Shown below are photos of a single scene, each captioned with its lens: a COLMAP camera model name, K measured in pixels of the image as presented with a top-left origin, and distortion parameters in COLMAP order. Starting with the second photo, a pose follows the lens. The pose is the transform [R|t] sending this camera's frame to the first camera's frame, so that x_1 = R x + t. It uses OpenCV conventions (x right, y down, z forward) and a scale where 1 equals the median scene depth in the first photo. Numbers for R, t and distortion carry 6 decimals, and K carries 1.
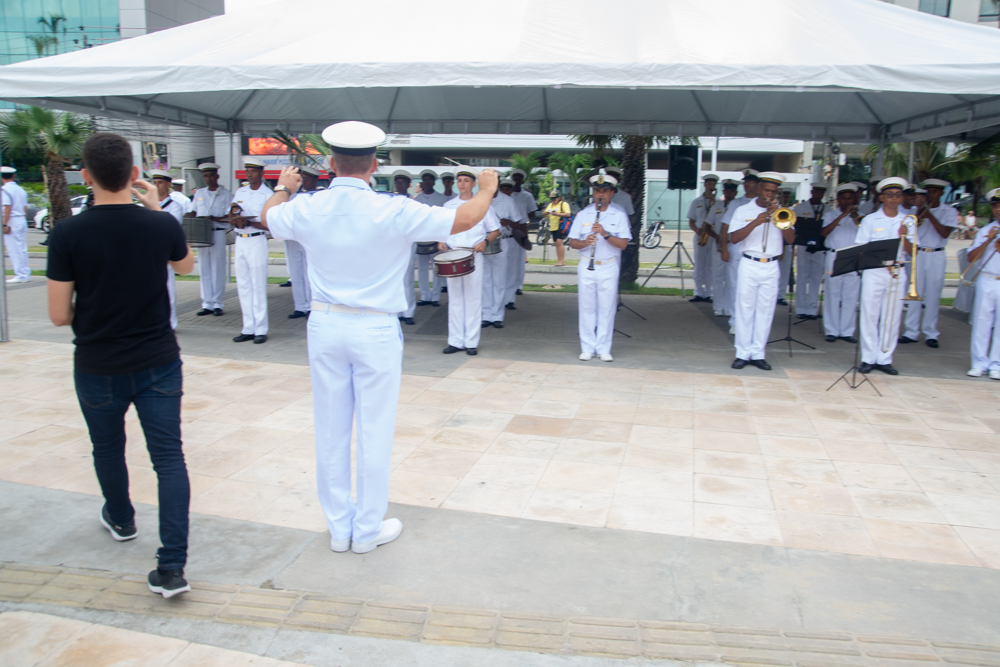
lens RADIAL K [[747.2, 0, 506.0], [0, 747.2, 326.0], [0, 0, 1]] dist [-0.141333, 0.112416]
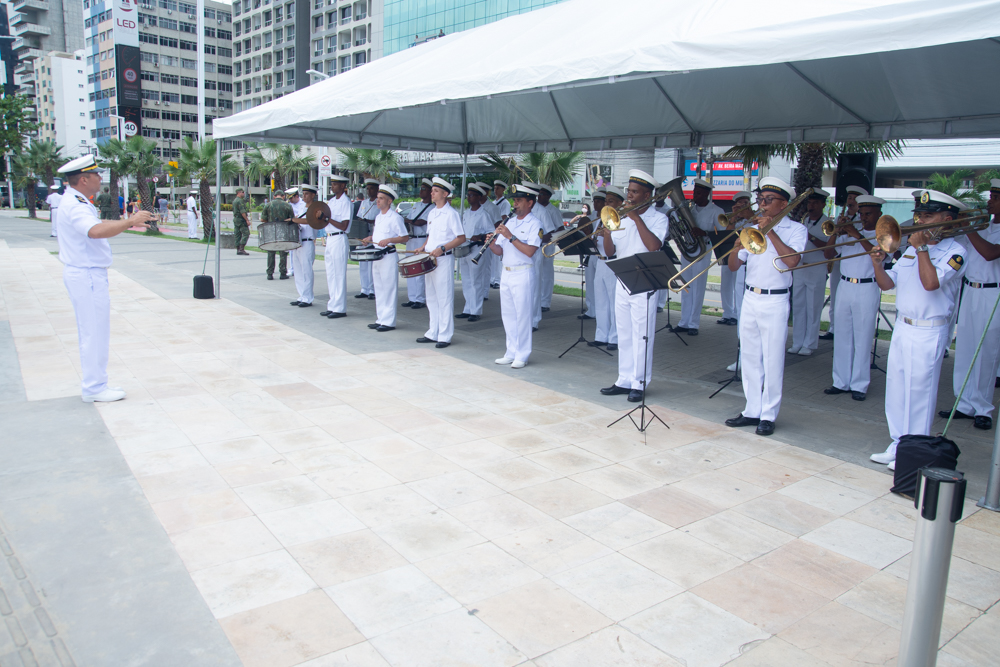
lens RADIAL K [[747.2, 0, 506.0], [0, 747.2, 326.0], [0, 0, 1]] dist [-0.141333, 0.112416]
pose [[0.759666, 0.107110, -0.641431, 1.052076], [-0.127344, 0.991748, 0.014791, -0.030810], [0.637723, 0.070446, 0.767038, 0.292045]]
